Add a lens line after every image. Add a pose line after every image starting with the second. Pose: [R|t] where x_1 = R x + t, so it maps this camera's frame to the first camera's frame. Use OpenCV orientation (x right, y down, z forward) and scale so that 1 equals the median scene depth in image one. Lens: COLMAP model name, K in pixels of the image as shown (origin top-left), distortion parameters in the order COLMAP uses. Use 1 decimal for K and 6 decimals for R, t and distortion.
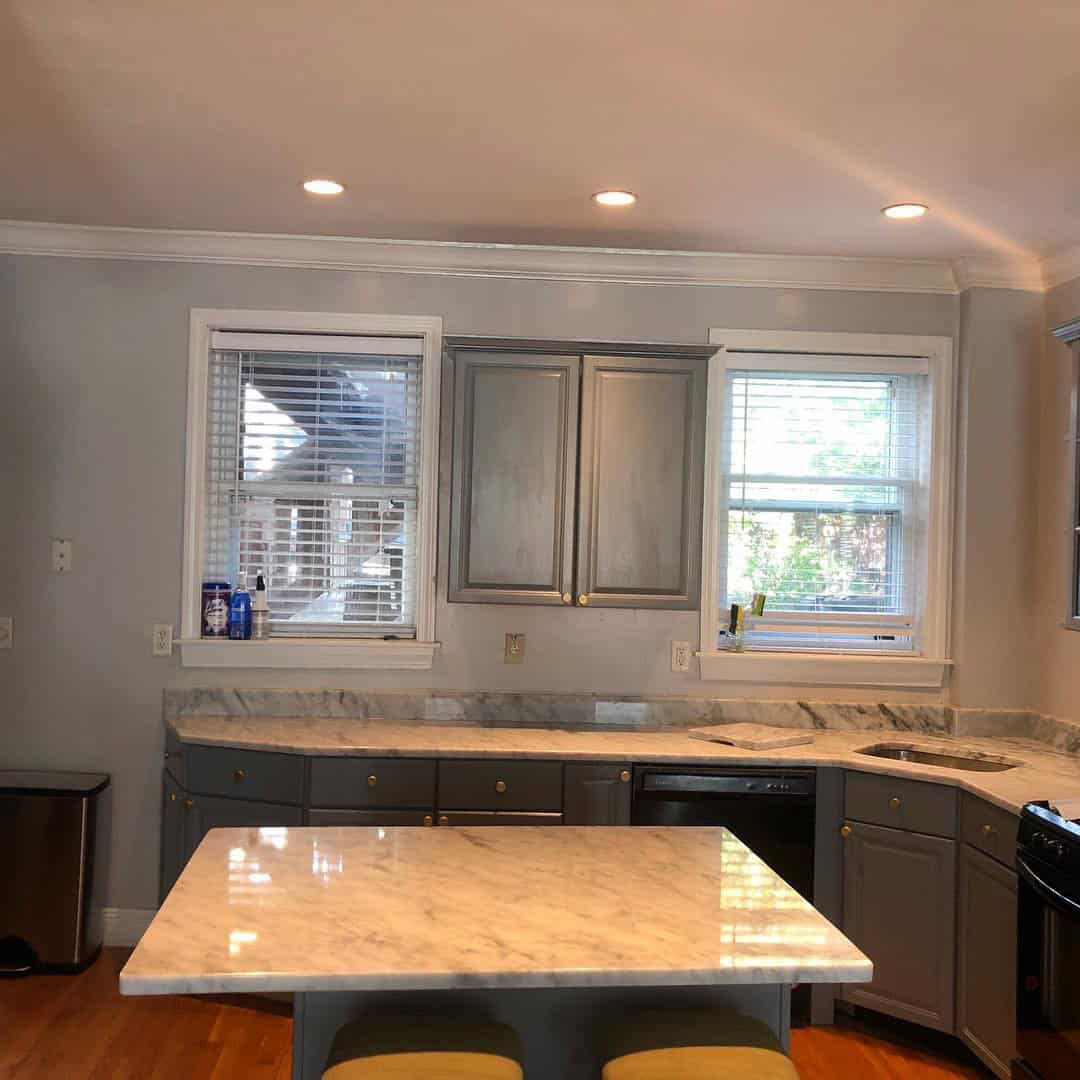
lens RADIAL K [[1156.7, 0, 538.2], [0, 1156.7, 521.4], [0, 0, 1]] dist [0.117734, -0.338381]
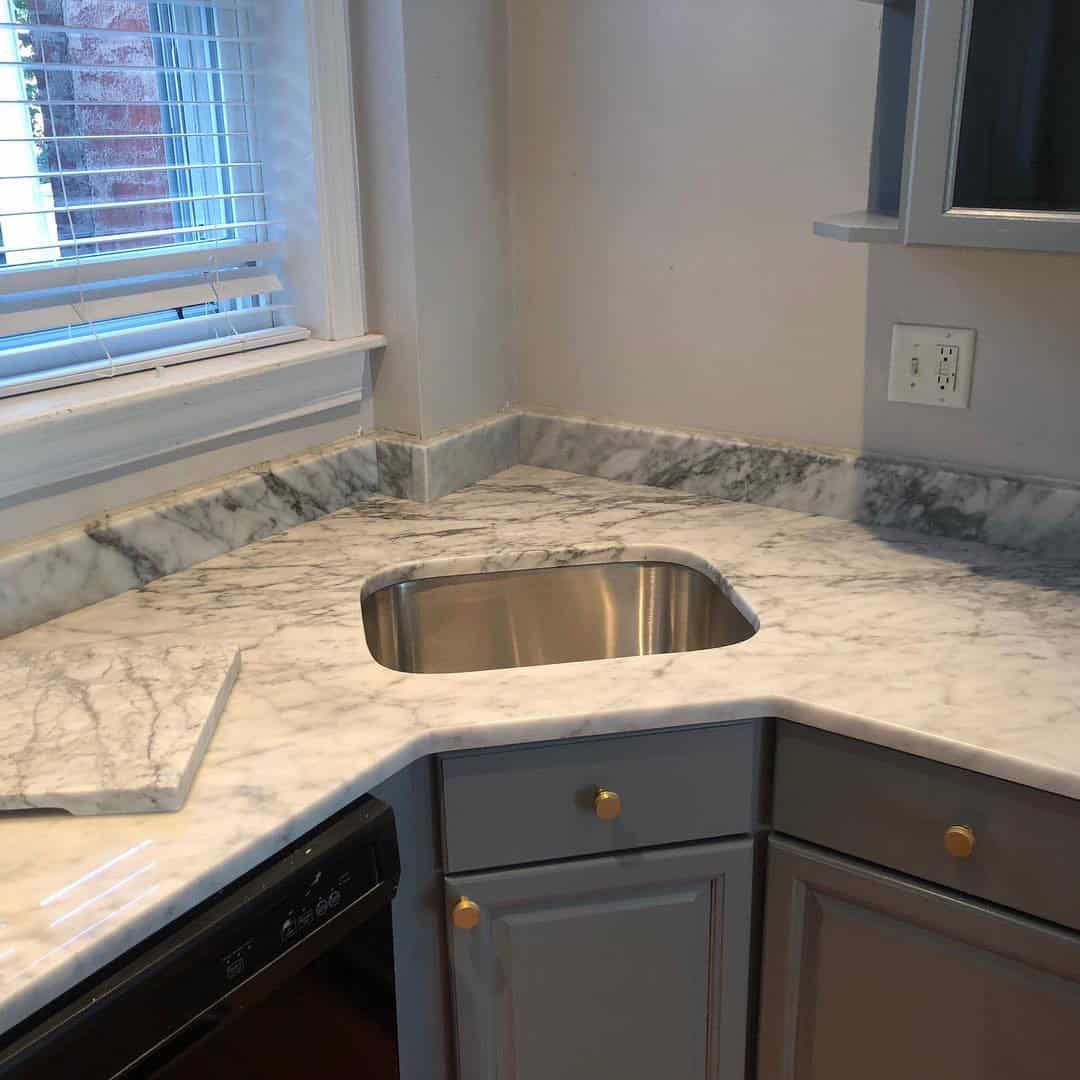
lens RADIAL K [[1156.7, 0, 538.2], [0, 1156.7, 521.4], [0, 0, 1]] dist [0.117734, -0.338381]
pose [[0.614484, -0.297590, 0.730650, 0.048460], [0.023053, 0.932506, 0.360418, 0.026825], [-0.788592, -0.204628, 0.579870, 0.686137]]
